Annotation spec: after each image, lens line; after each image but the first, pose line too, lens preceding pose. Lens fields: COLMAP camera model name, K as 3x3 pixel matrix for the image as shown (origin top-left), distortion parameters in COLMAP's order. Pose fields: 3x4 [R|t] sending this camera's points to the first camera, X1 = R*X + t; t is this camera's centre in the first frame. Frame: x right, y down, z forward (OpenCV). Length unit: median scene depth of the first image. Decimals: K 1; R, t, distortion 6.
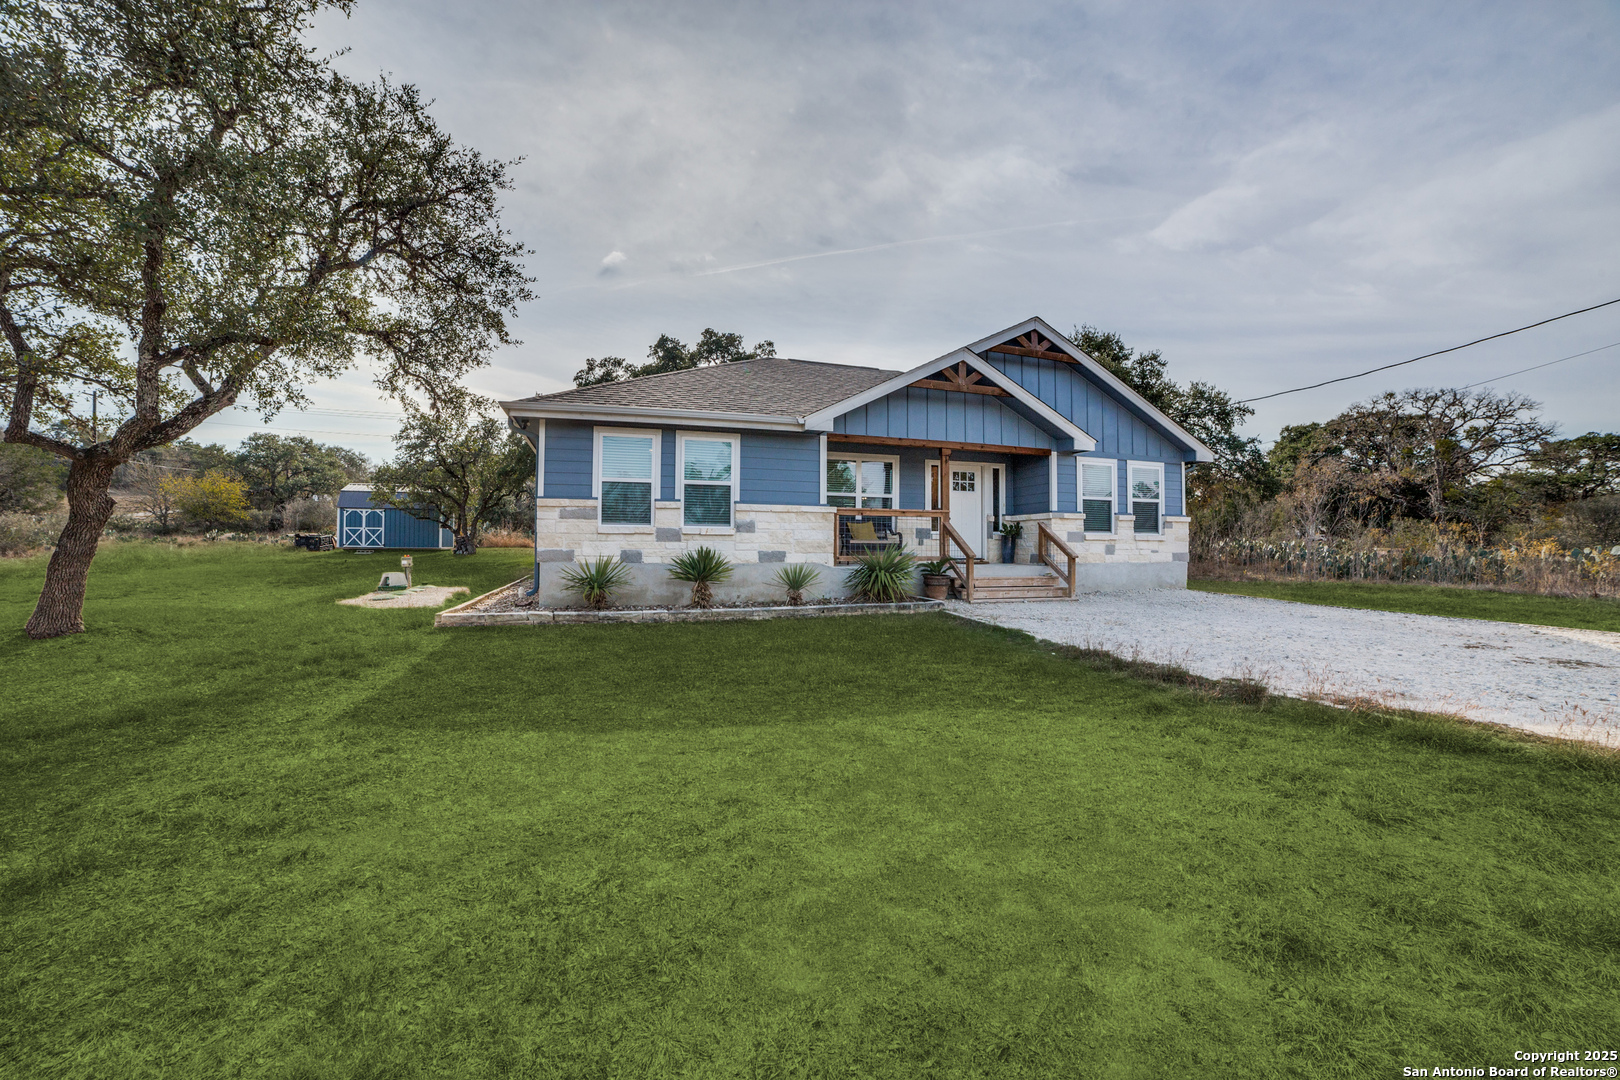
lens RADIAL K [[650.1, 0, 814.5], [0, 650.1, 540.2], [0, 0, 1]] dist [-0.106256, 0.036456]
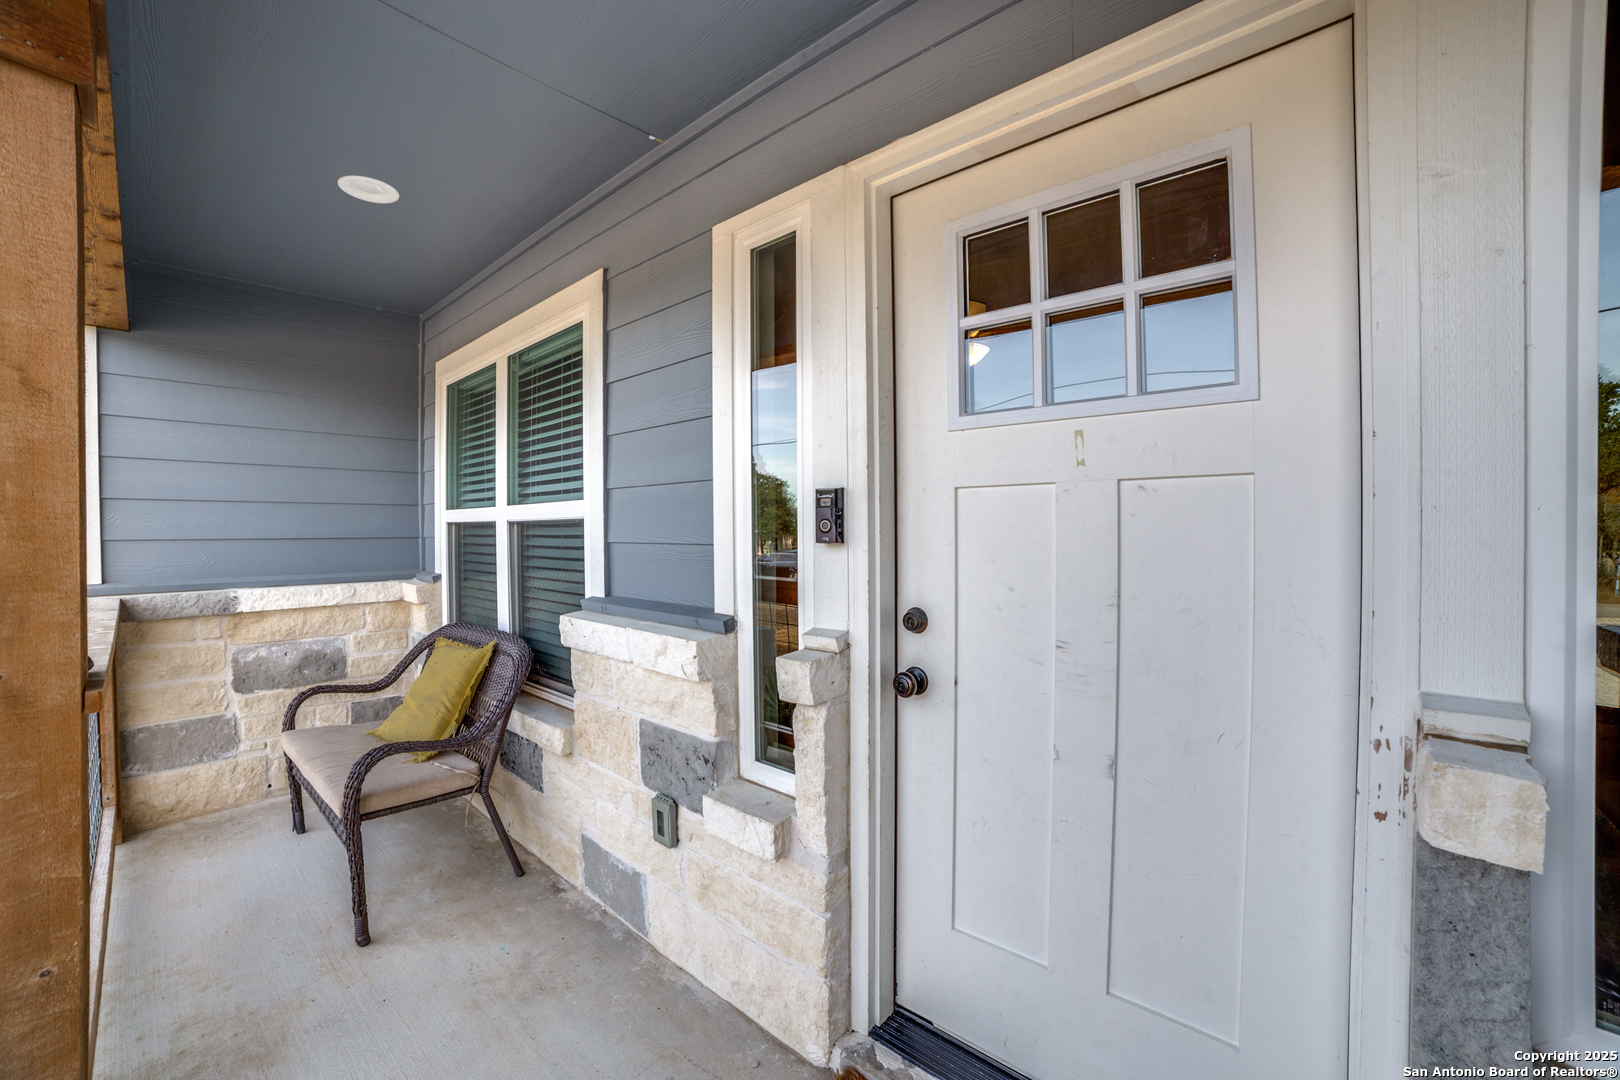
lens RADIAL K [[650.1, 0, 814.5], [0, 650.1, 540.2], [0, 0, 1]] dist [-0.106256, 0.036456]
pose [[0.466595, 0.008591, -0.884429, 0.307955], [0.014654, 0.999740, 0.017443, -0.061939], [0.884349, -0.021099, 0.466348, 0.980309]]
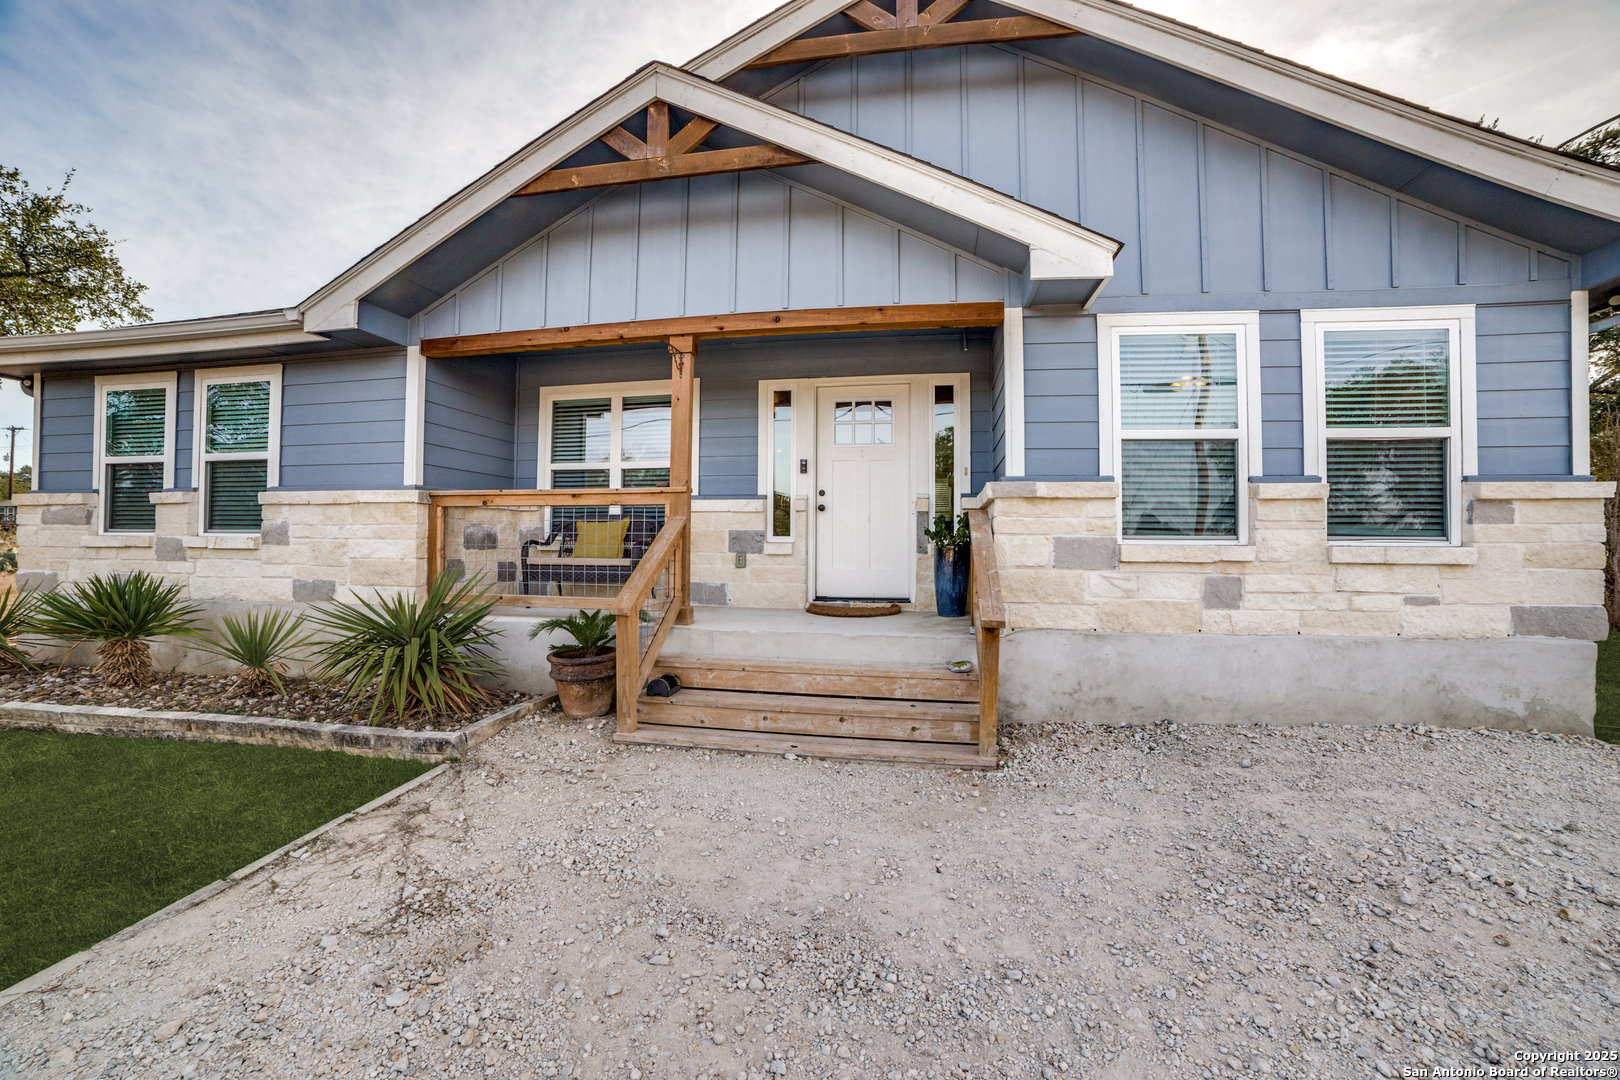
lens RADIAL K [[650.1, 0, 814.5], [0, 650.1, 540.2], [0, 0, 1]] dist [-0.106256, 0.036456]
pose [[0.880028, -0.000553, -0.474921, 0.434445], [0.003316, 0.999982, 0.004981, -0.013637], [0.474909, -0.005958, 0.880015, 0.631357]]
